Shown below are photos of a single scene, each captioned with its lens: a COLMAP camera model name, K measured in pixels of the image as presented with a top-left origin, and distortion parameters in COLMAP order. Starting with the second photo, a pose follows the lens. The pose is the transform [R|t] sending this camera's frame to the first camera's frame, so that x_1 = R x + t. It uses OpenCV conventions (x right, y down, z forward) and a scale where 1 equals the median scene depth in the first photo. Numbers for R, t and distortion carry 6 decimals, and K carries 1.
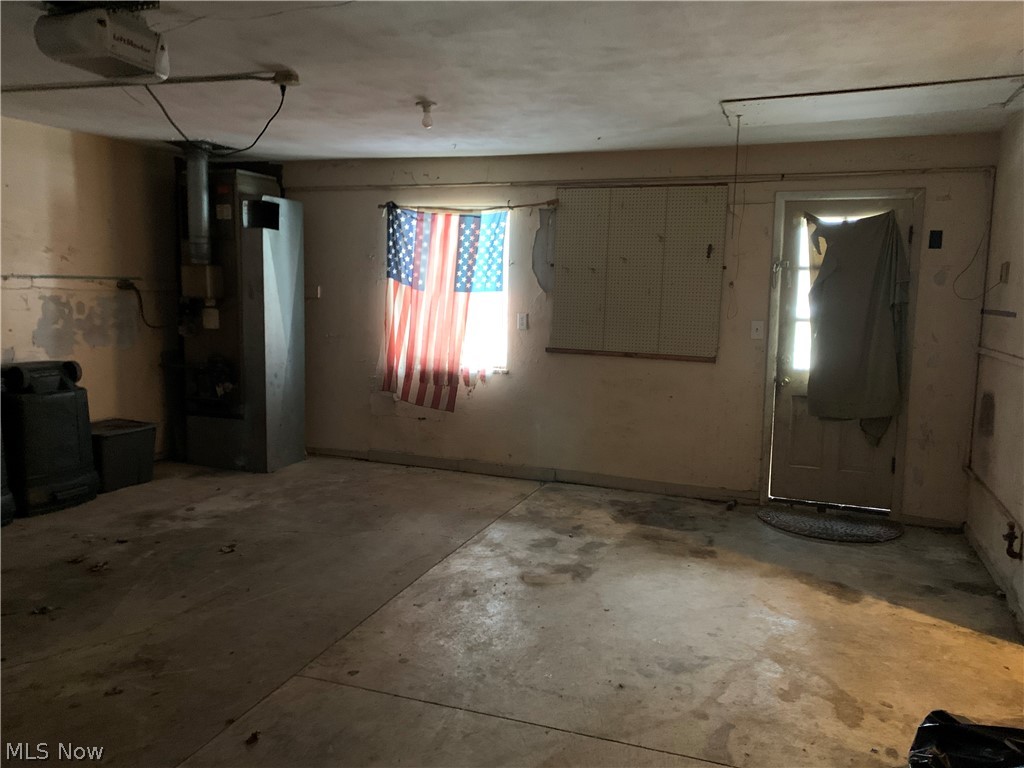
lens RADIAL K [[787.0, 0, 512.0], [0, 787.0, 384.0], [0, 0, 1]] dist [0.093794, -0.136037]
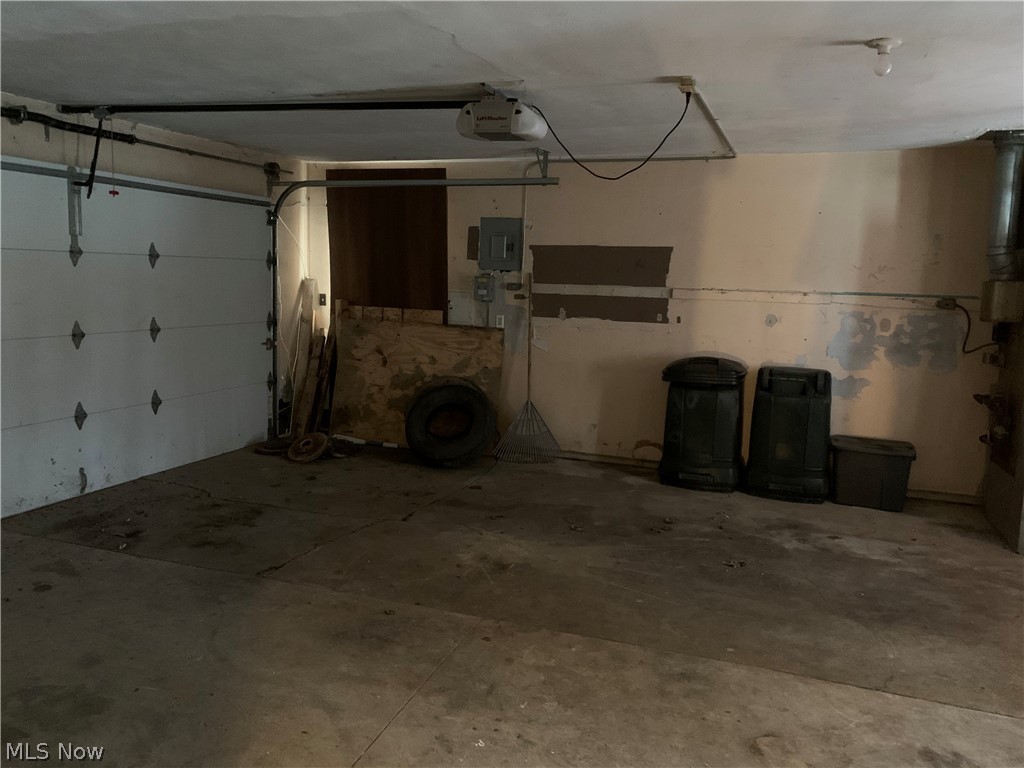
lens RADIAL K [[787.0, 0, 512.0], [0, 787.0, 384.0], [0, 0, 1]] dist [0.093794, -0.136037]
pose [[-0.016343, 0.112535, -0.993513, 0.490279], [-0.152641, 0.981718, 0.113710, -0.066502], [0.988147, 0.153509, 0.001133, 0.560479]]
